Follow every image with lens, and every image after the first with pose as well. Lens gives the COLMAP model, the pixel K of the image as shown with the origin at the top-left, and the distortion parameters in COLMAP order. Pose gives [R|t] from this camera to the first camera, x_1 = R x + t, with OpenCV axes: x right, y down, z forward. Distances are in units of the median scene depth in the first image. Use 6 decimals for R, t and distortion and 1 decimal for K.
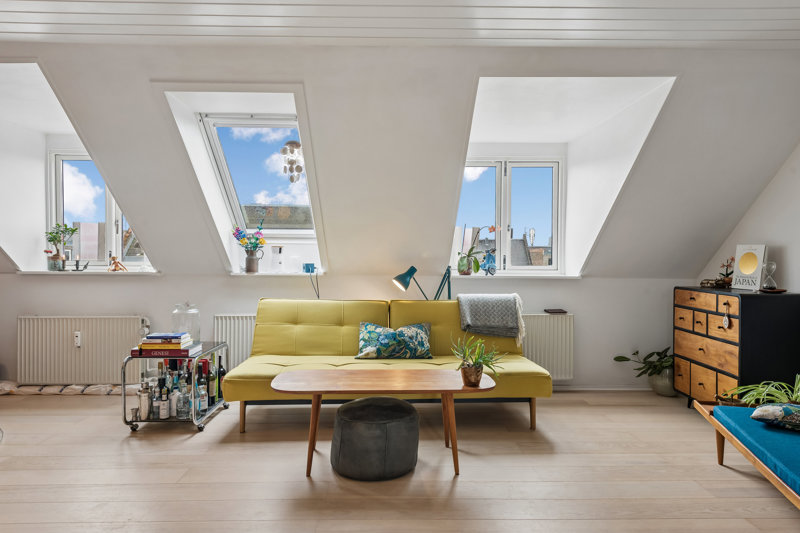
lens RADIAL K [[525.9, 0, 396.6], [0, 525.9, 264.8], [0, 0, 1]] dist [0.006102, 0.001595]
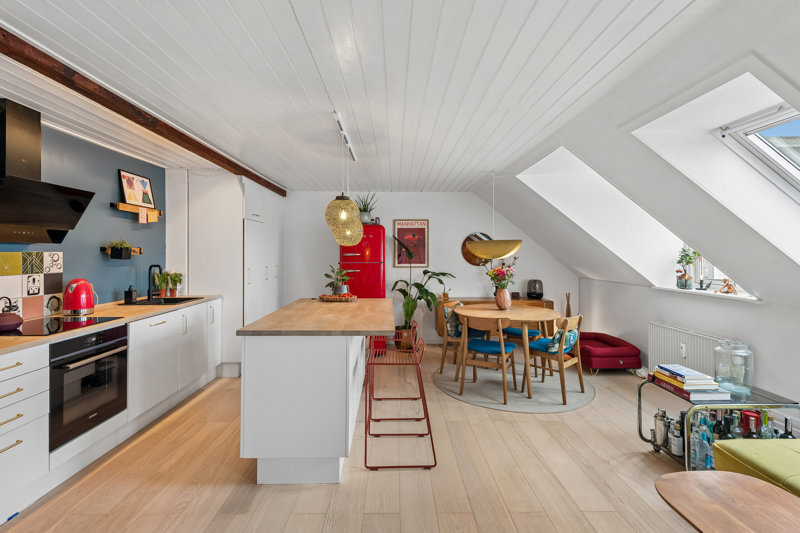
lens RADIAL K [[371.2, 0, 390.4], [0, 371.2, 255.0], [0, 0, 1]] dist [0.008672, -0.002558]
pose [[-0.025443, -0.003034, -0.999672, 0.260550], [-0.005305, 0.999982, -0.002900, -0.072420], [0.999662, 0.005229, -0.025459, 0.475125]]
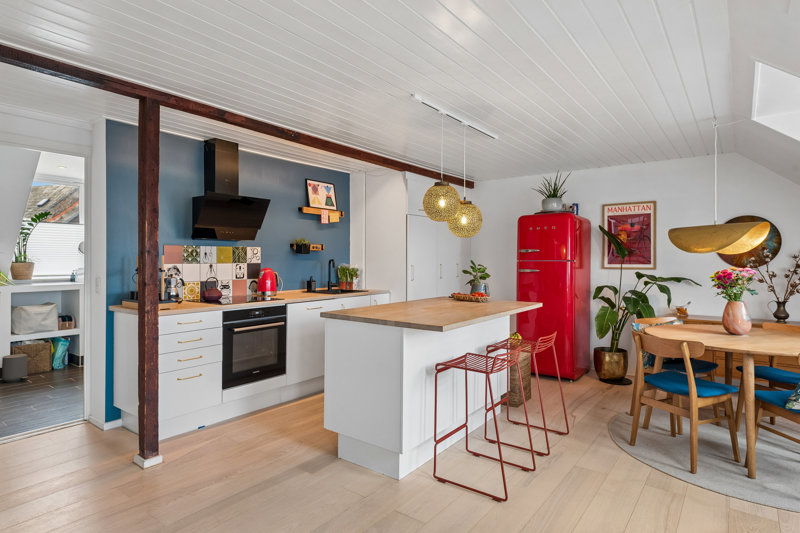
lens RADIAL K [[444.3, 0, 397.7], [0, 444.3, 261.3], [0, 0, 1]] dist [0.019070, -0.004522]
pose [[-0.632711, -0.004142, -0.774377, 0.198035], [-0.010878, 0.999935, 0.003539, -0.047292], [0.774312, 0.010663, -0.632714, 0.829988]]
